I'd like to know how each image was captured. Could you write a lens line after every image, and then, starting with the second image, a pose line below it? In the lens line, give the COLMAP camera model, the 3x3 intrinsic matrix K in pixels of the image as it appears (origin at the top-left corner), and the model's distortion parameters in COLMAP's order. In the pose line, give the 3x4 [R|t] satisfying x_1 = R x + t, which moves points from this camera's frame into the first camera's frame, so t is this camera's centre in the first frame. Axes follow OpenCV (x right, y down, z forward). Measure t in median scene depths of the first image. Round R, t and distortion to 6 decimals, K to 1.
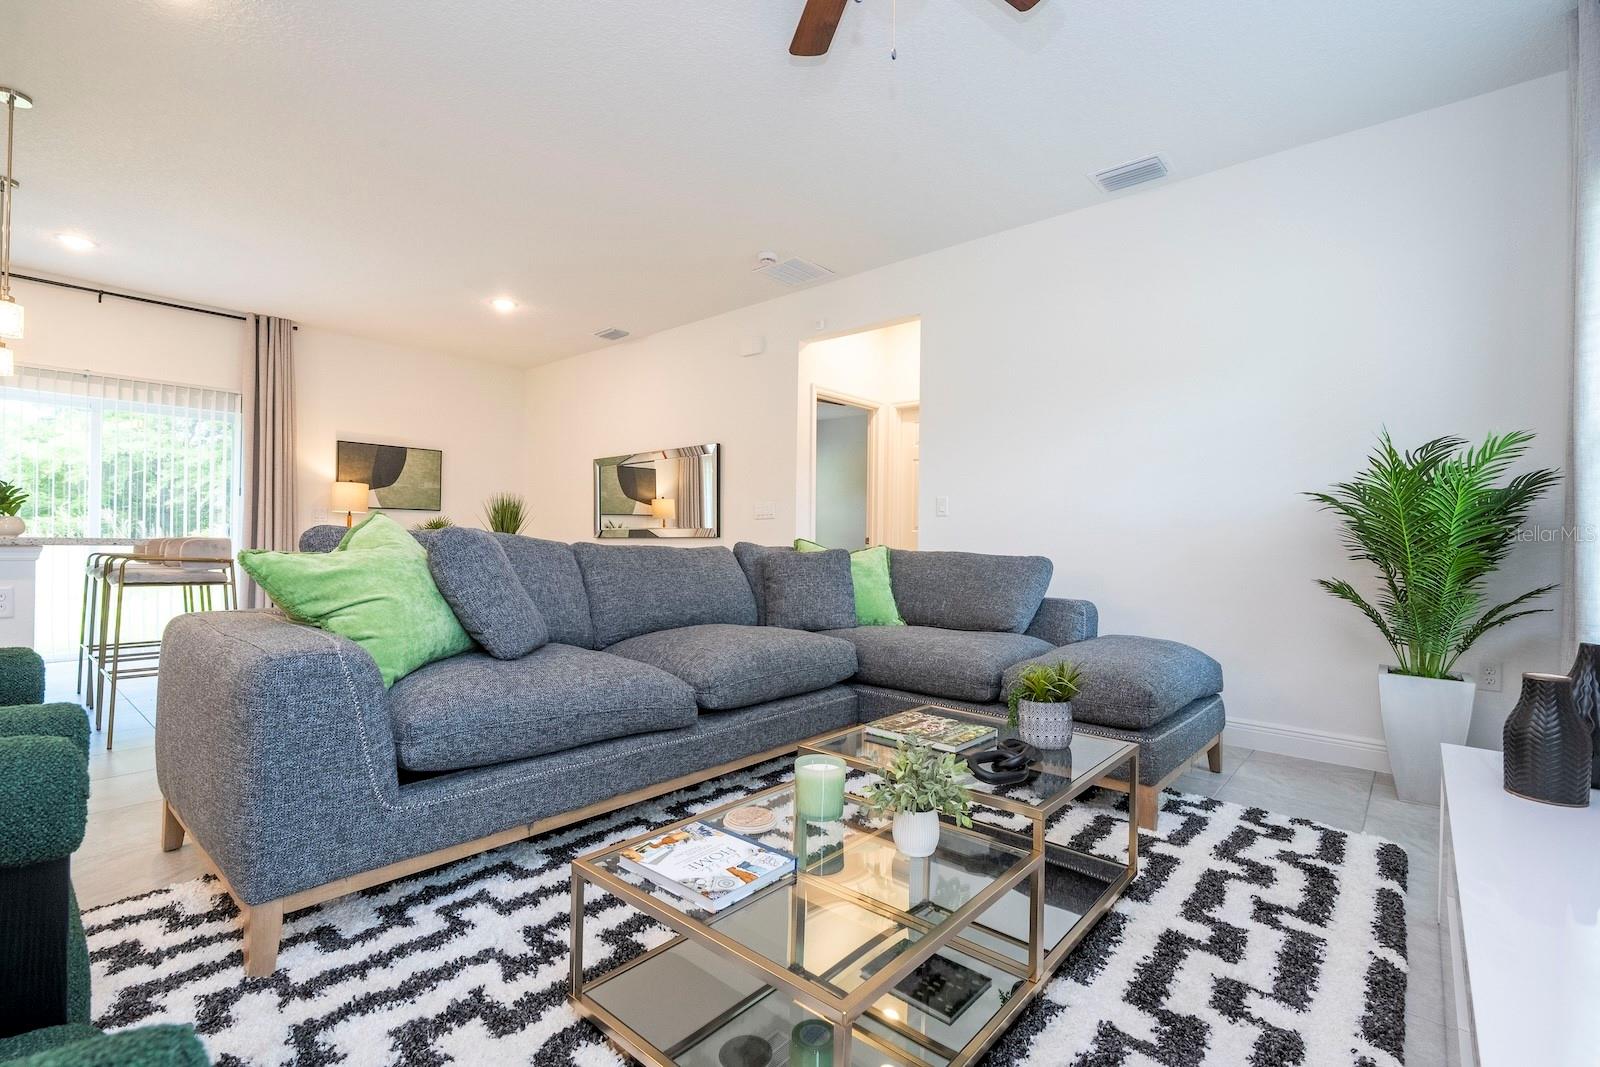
lens RADIAL K [[719.4, 0, 810.9], [0, 719.4, 540.0], [0, 0, 1]] dist [-0.002867, 0.001431]
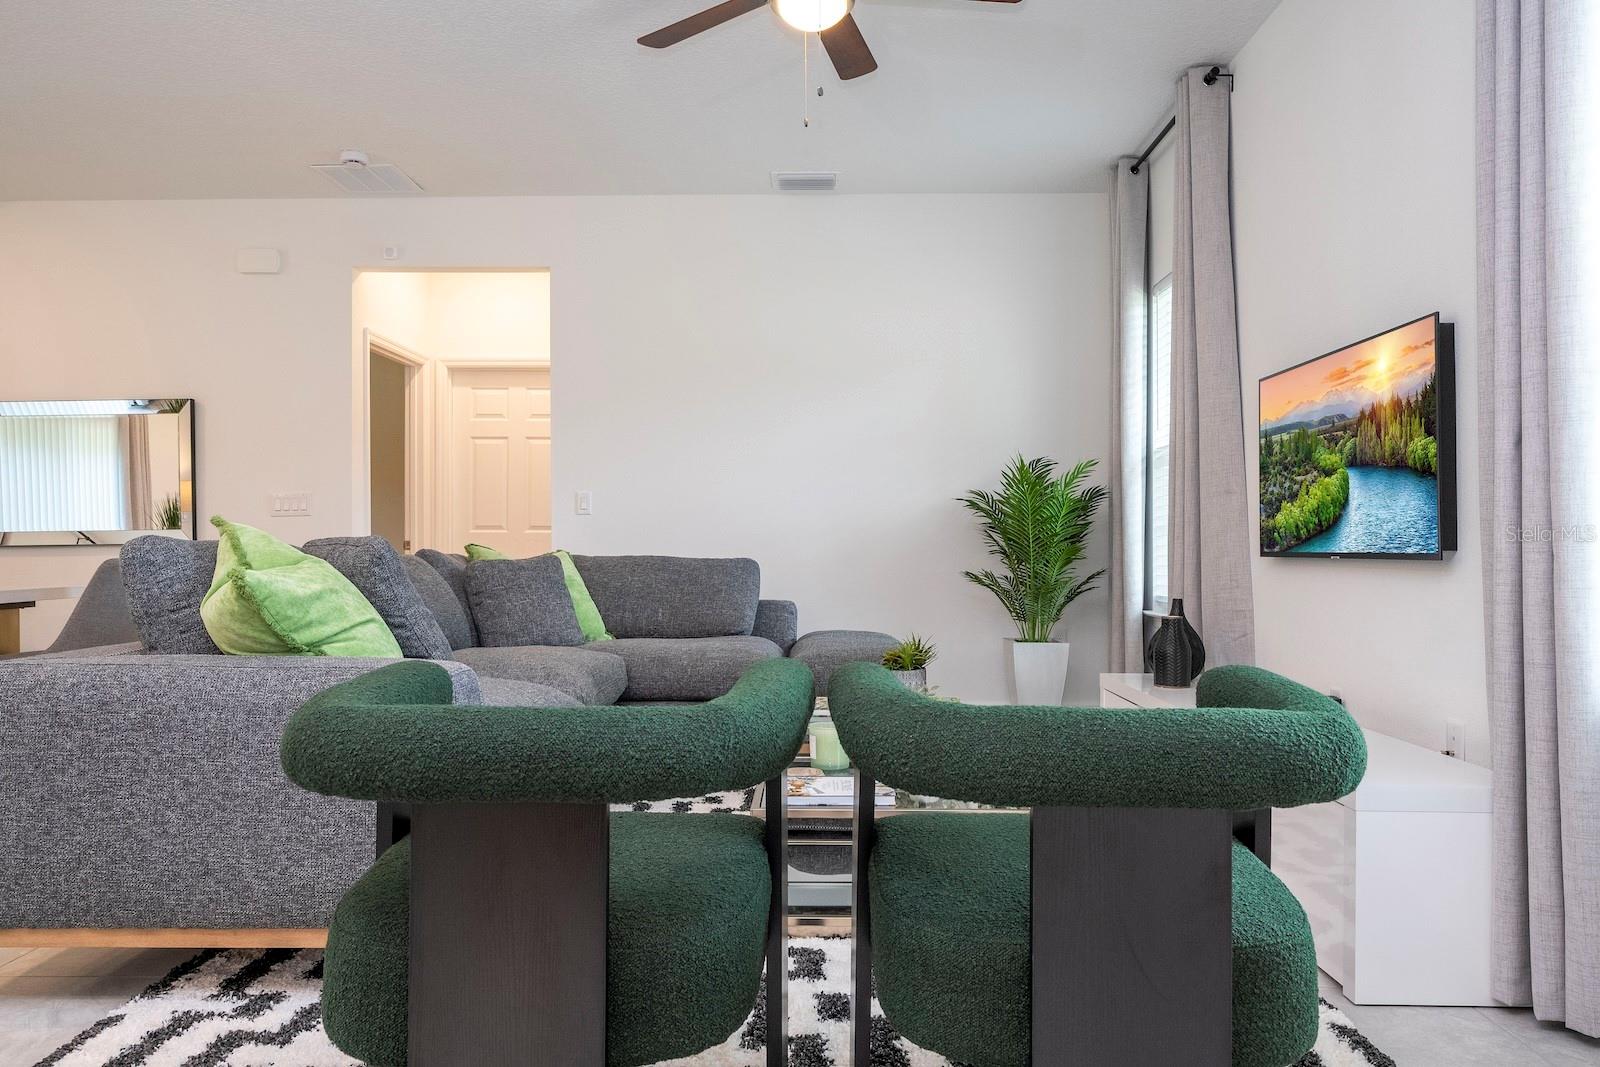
lens RADIAL K [[1080.3, 0, 812.3], [0, 1080.3, 539.0], [0, 0, 1]] dist [0.001279, 0.004875]
pose [[0.764236, -0.011988, 0.644825, -0.359209], [0.013258, 0.999908, 0.002876, -0.003990], [-0.644801, 0.006351, 0.764324, -0.115350]]
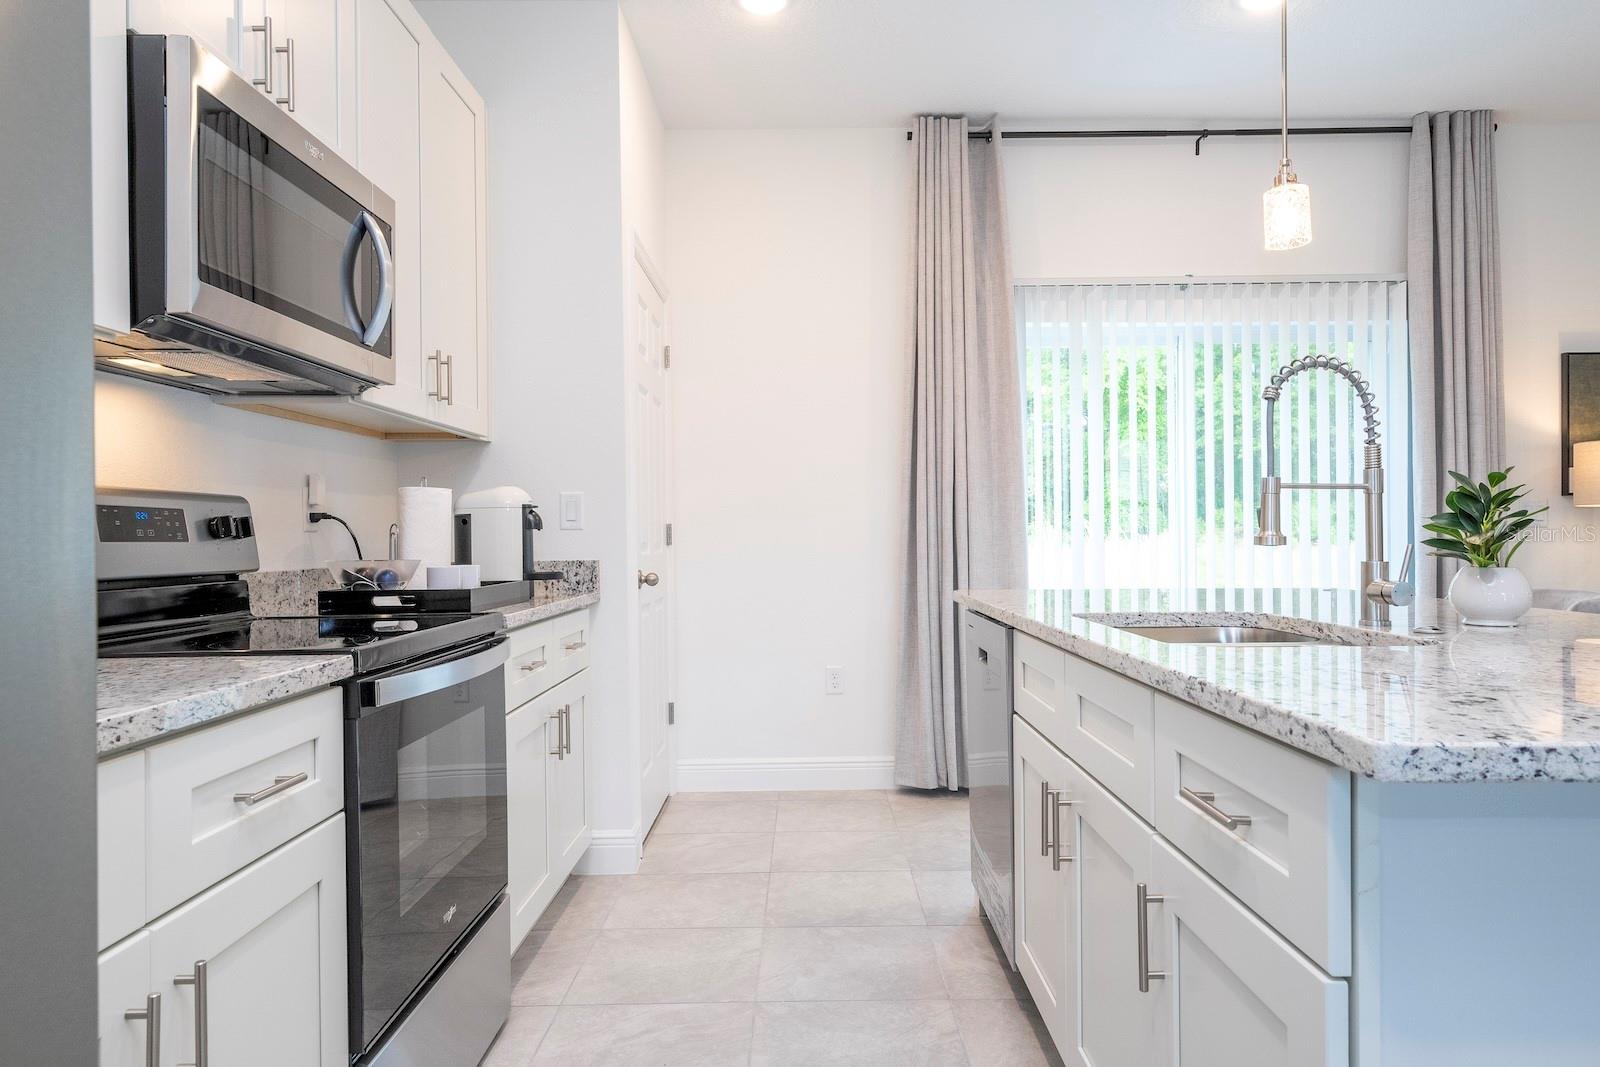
lens RADIAL K [[1011.6, 0, 813.8], [0, 1011.6, 533.0], [0, 0, 1]] dist [0.003134, 0.000094]
pose [[0.652784, -0.010877, -0.757466, -0.584620], [0.015900, 0.999873, -0.000654, -0.035229], [0.757377, -0.011617, 0.652874, 0.244380]]
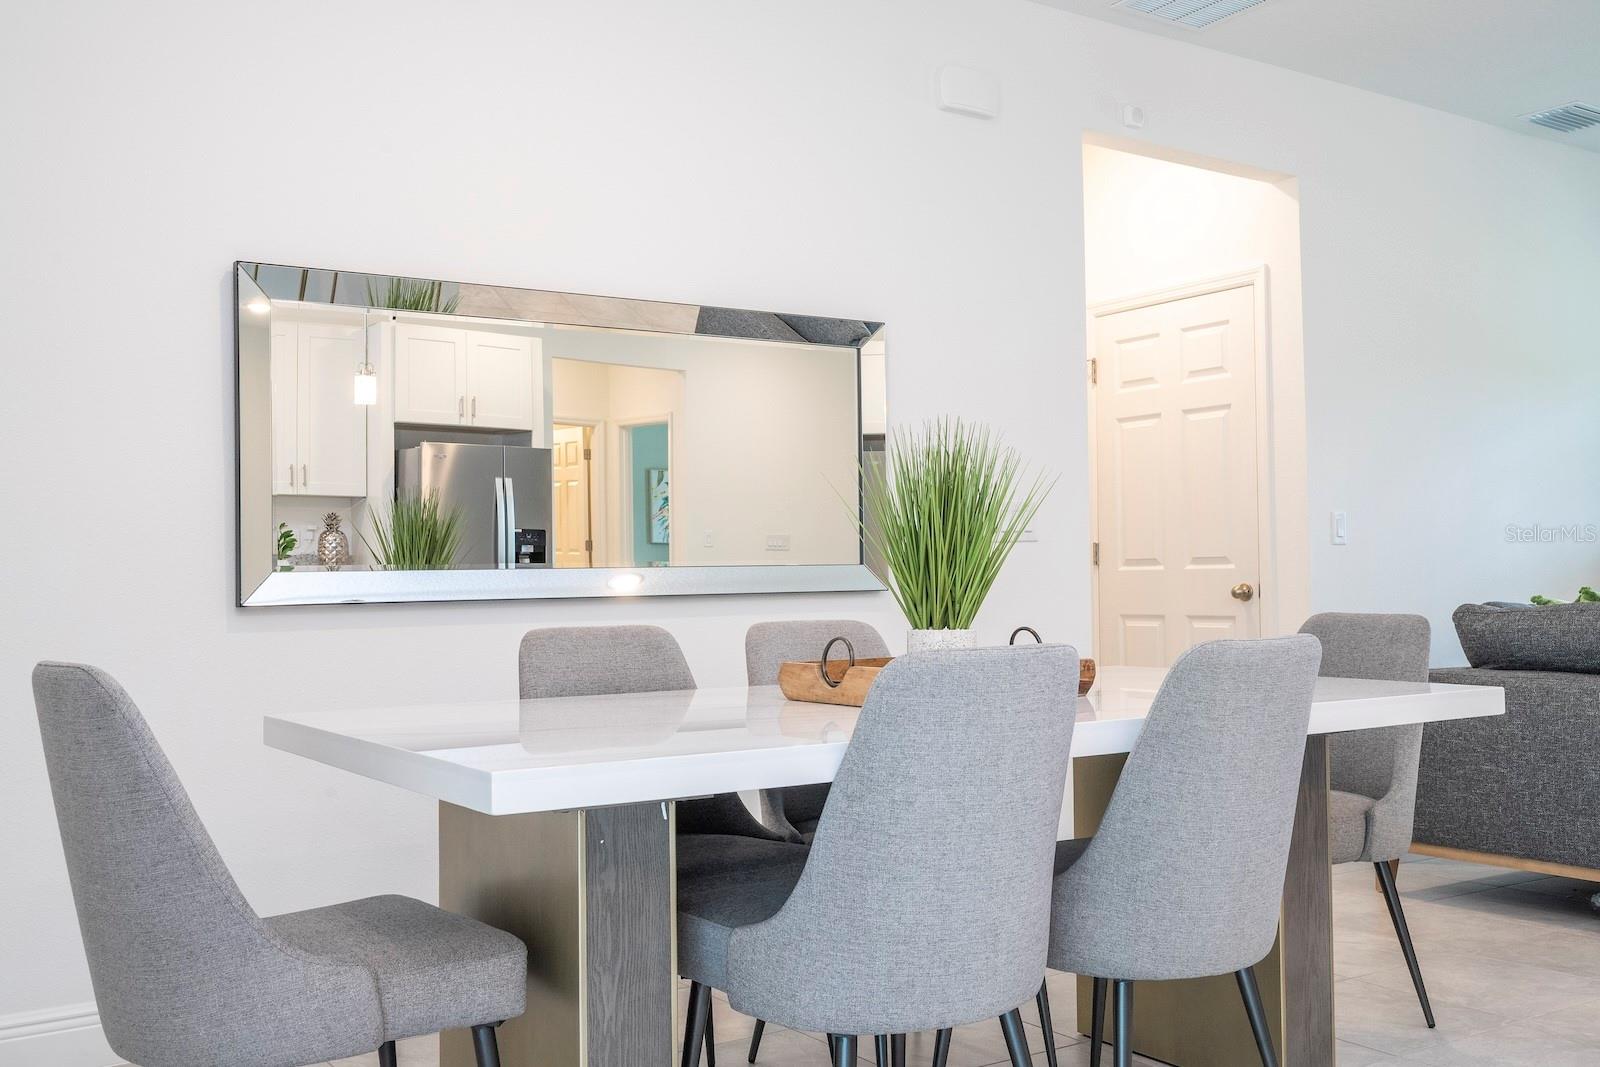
lens RADIAL K [[1583.4, 0, 828.1], [0, 1583.4, 536.2], [0, 0, 1]] dist [0.015875, 0.000000]
pose [[0.251151, 0.014206, 0.967844, -0.949804], [0.011151, 0.999783, -0.017569, -0.019182], [-0.967884, 0.015205, 0.250938, 0.900256]]
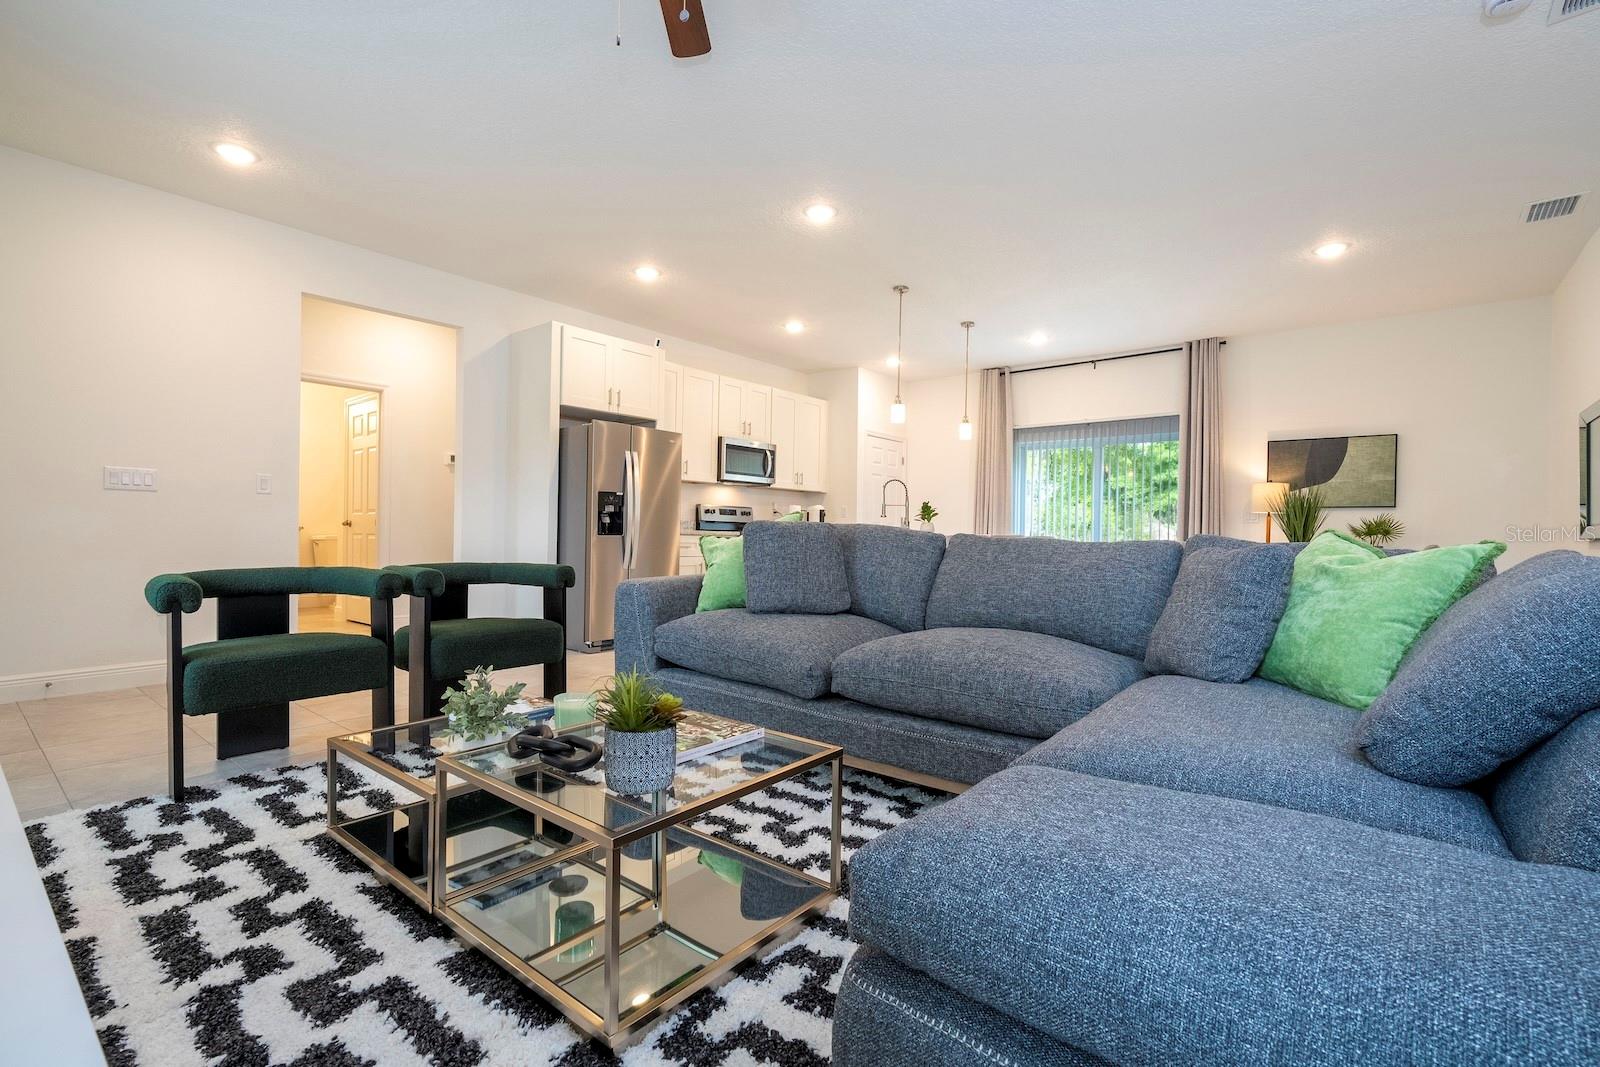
lens RADIAL K [[719.4, 0, 809.4], [0, 719.4, 535.3], [0, 0, 1]] dist [-0.002867, 0.001431]
pose [[0.023403, -0.007523, -0.999698, 0.386322], [-0.015331, 0.999851, -0.007883, 0.011026], [0.999609, 0.015511, 0.023284, 0.421928]]
